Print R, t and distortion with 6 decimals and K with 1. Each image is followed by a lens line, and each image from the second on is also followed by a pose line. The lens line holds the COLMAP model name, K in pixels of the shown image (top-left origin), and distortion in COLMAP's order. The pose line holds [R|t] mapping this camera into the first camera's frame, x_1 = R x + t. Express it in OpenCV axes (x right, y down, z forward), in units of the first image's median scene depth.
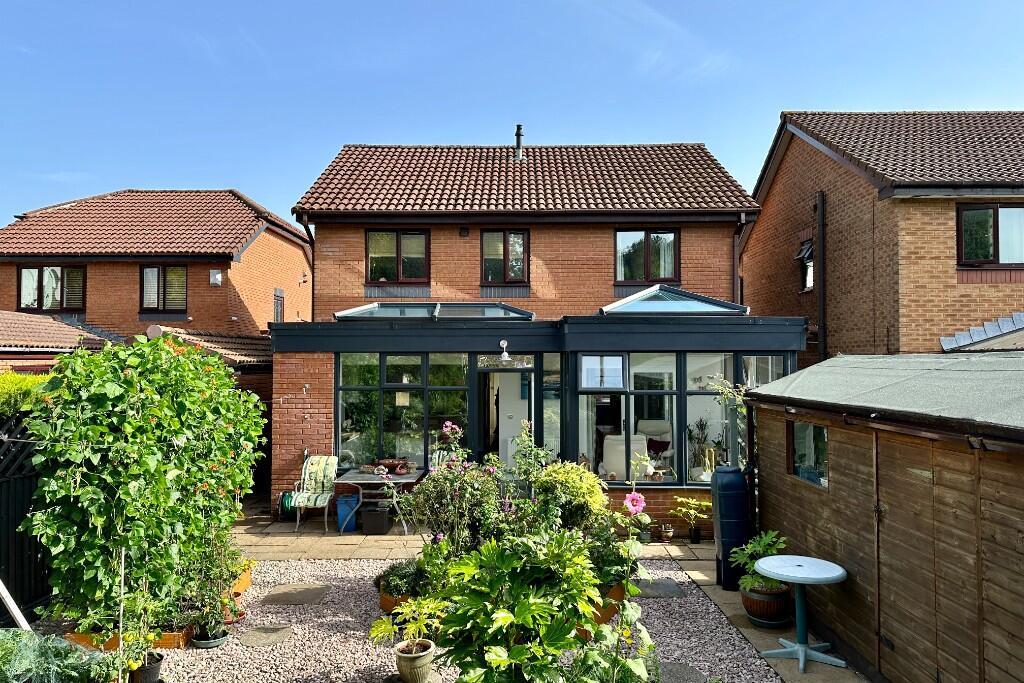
lens RADIAL K [[733.5, 0, 506.6], [0, 733.5, 342.0], [0, 0, 1]] dist [0.018950, -0.032272]
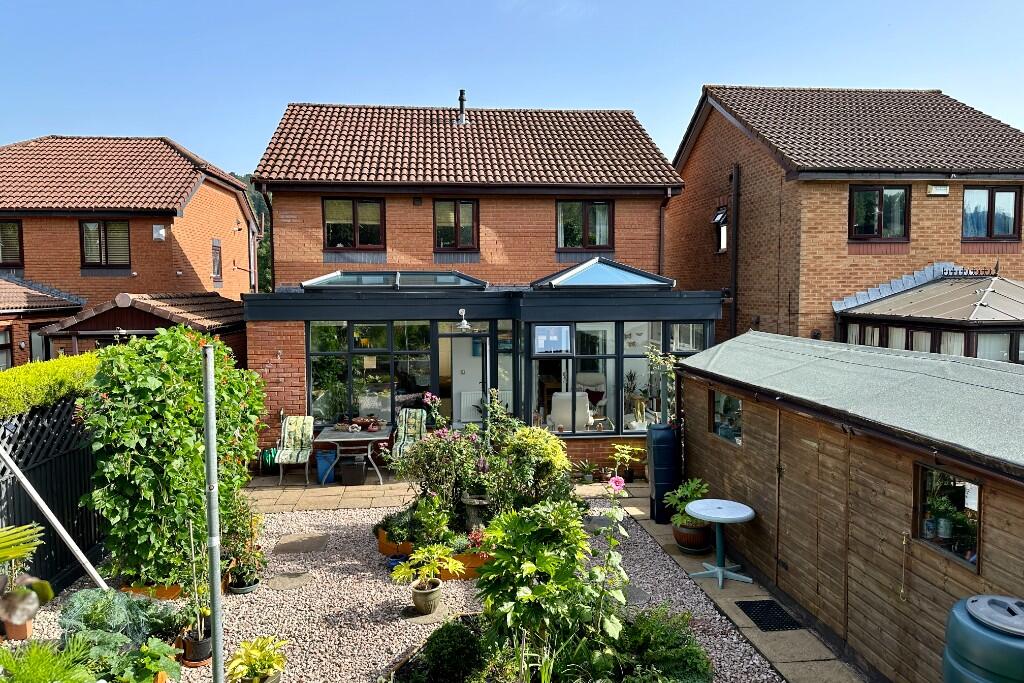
lens RADIAL K [[733.5, 0, 508.5], [0, 733.5, 337.8], [0, 0, 1]] dist [0.018950, -0.032272]
pose [[0.993260, -0.013316, 0.115139, -0.067595], [0.002484, 0.995597, 0.093707, -0.067723], [-0.115880, -0.092789, 0.988920, -0.121769]]
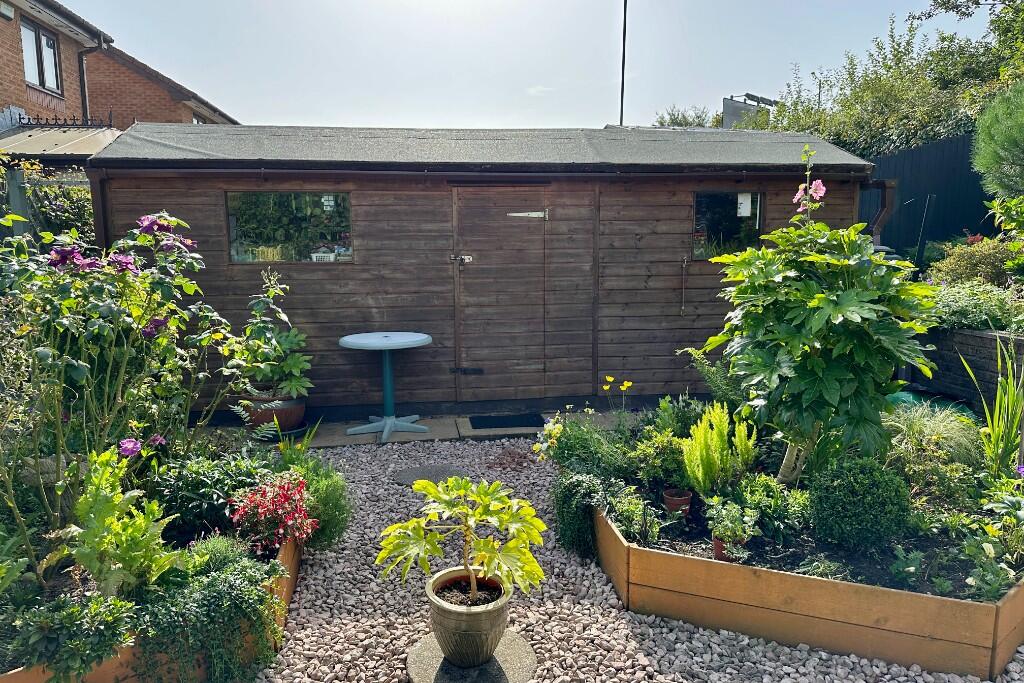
lens RADIAL K [[733.5, 0, 511.5], [0, 733.5, 342.9], [0, 0, 1]] dist [0.018950, -0.032272]
pose [[-0.141539, -0.140243, 0.979948, -0.316109], [-0.013638, 0.990096, 0.139725, 0.101919], [-0.989839, 0.006412, -0.142050, 0.560298]]
